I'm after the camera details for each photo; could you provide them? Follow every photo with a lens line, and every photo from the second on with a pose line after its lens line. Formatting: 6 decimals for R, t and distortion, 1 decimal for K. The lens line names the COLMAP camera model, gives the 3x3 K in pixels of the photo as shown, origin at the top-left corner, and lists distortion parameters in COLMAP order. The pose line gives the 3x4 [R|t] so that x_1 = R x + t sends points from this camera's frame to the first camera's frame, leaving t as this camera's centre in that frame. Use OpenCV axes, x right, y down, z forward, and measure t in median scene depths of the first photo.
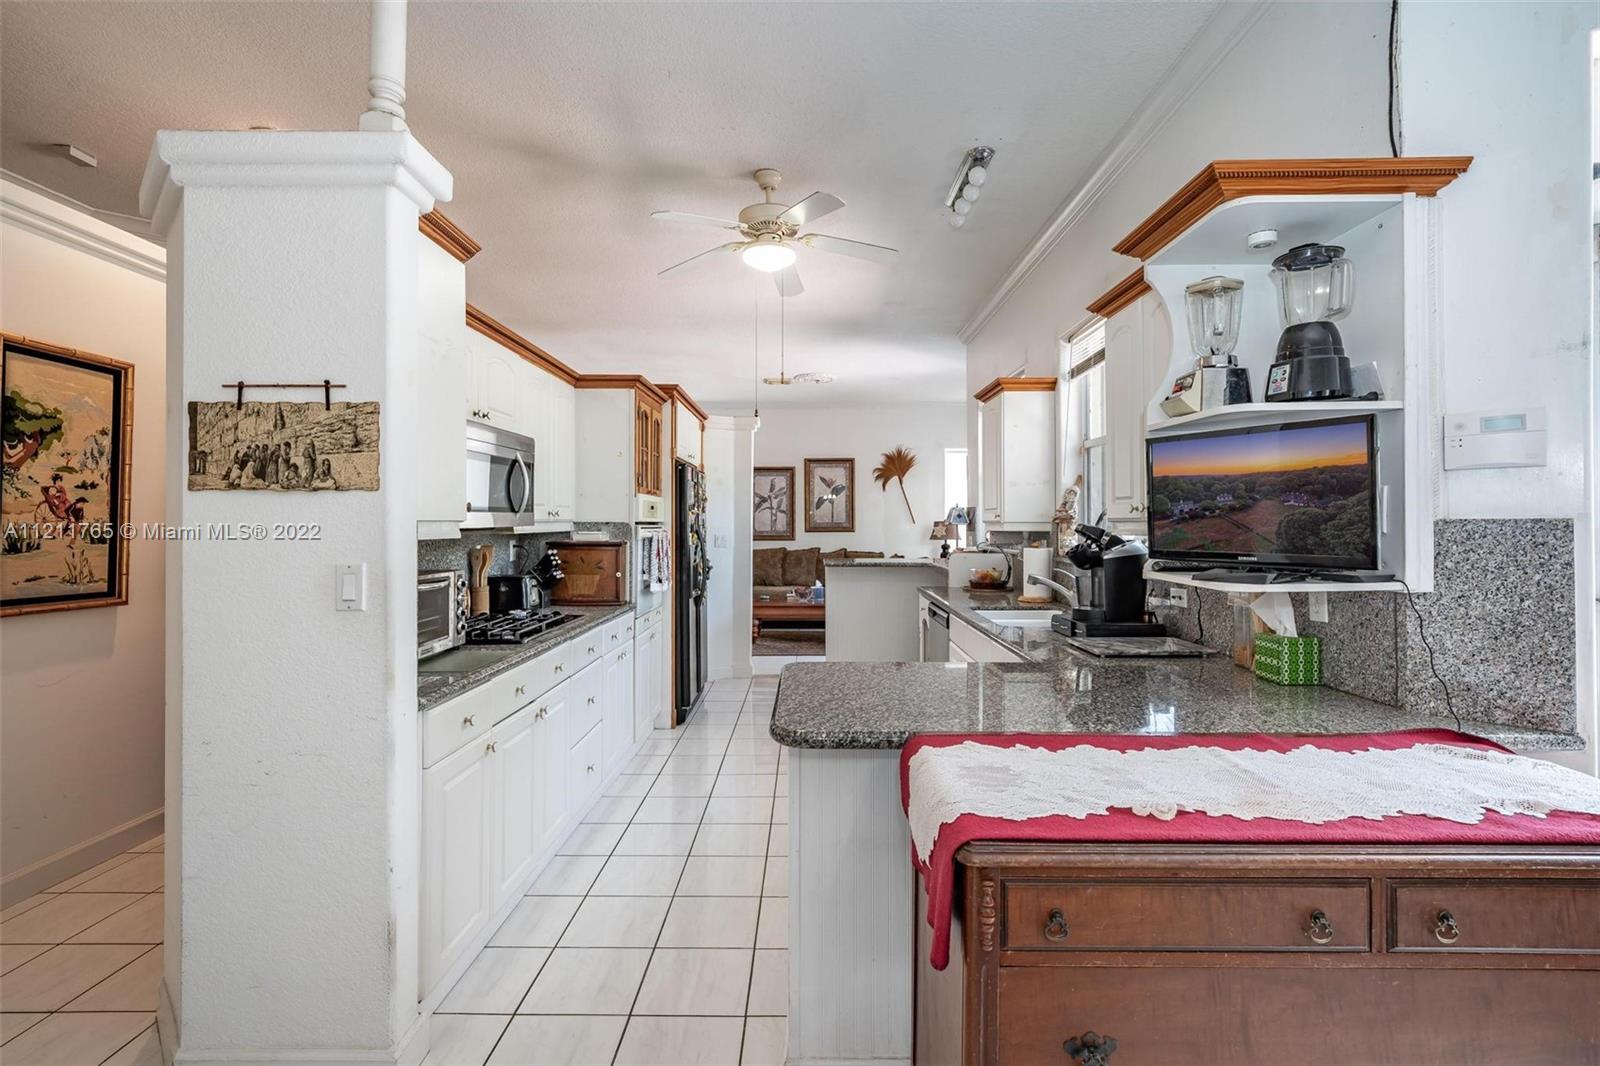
lens RADIAL K [[729.8, 0, 800.3], [0, 729.8, 526.4], [0, 0, 1]] dist [-0.013521, -0.000317]
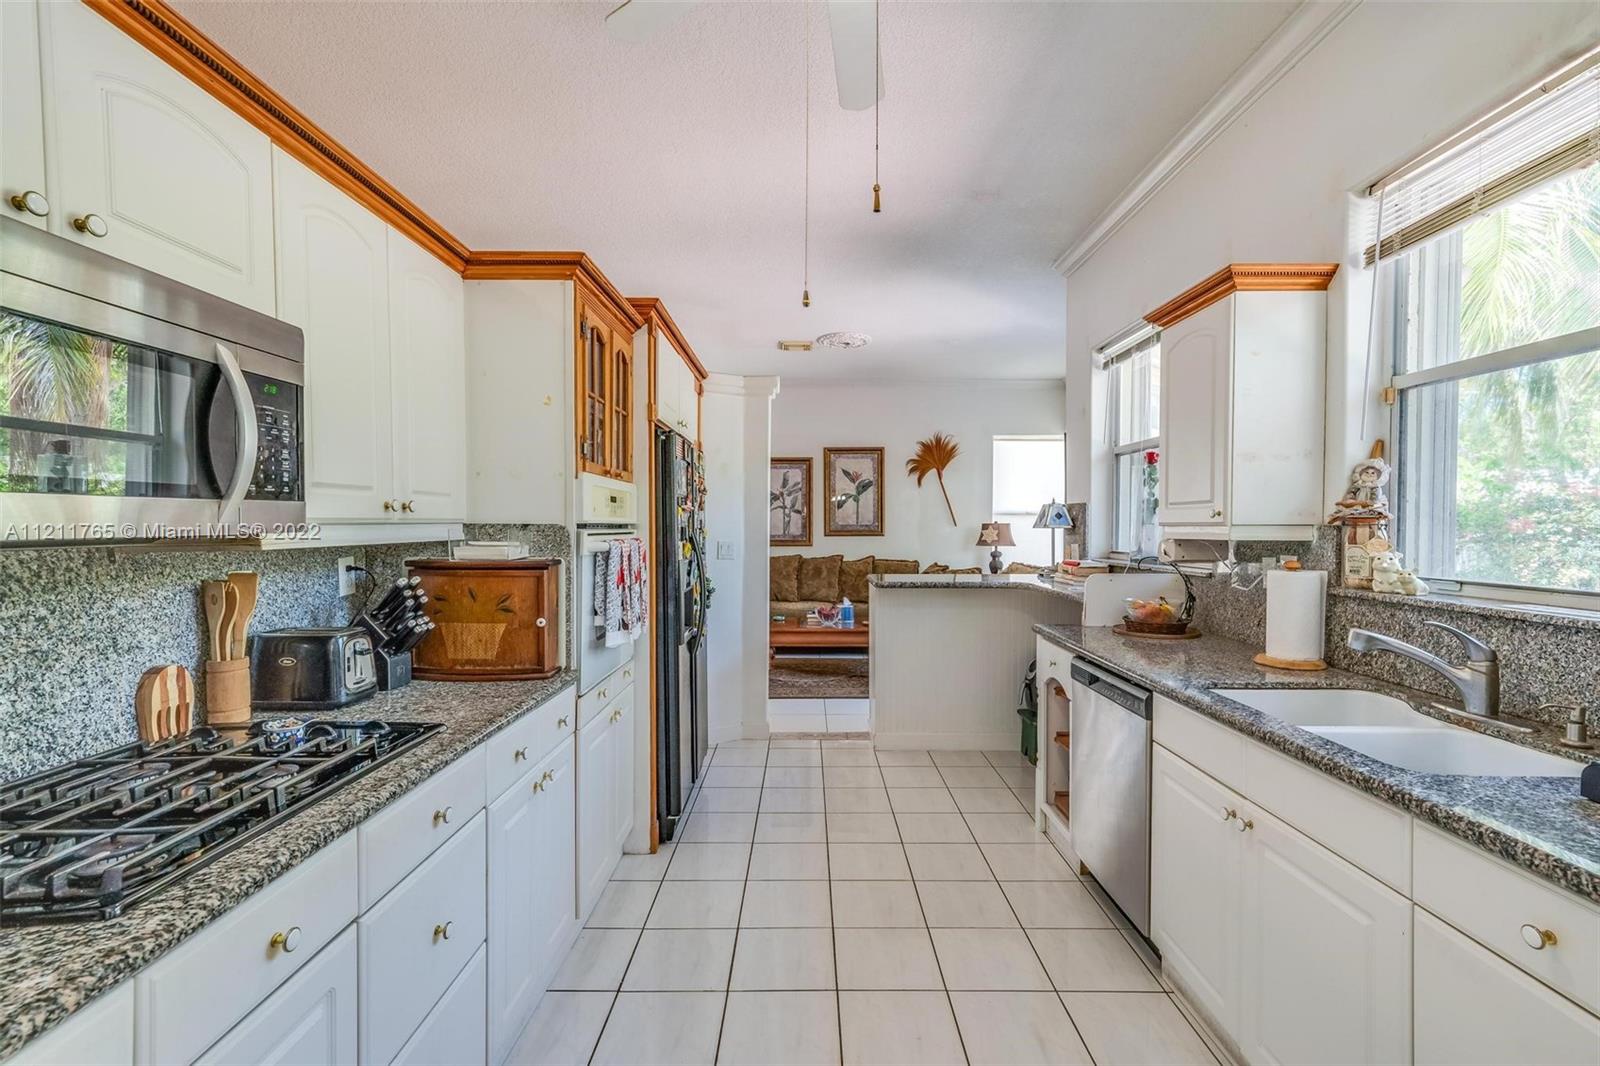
lens RADIAL K [[753.7, 0, 802.7], [0, 753.7, 547.1], [0, 0, 1]] dist [-0.020333, -0.000318]
pose [[1.000000, 0.000815, -0.000381, -0.045984], [-0.000805, 0.999695, 0.024670, -0.002098], [0.000401, -0.024670, 0.999696, 0.361778]]
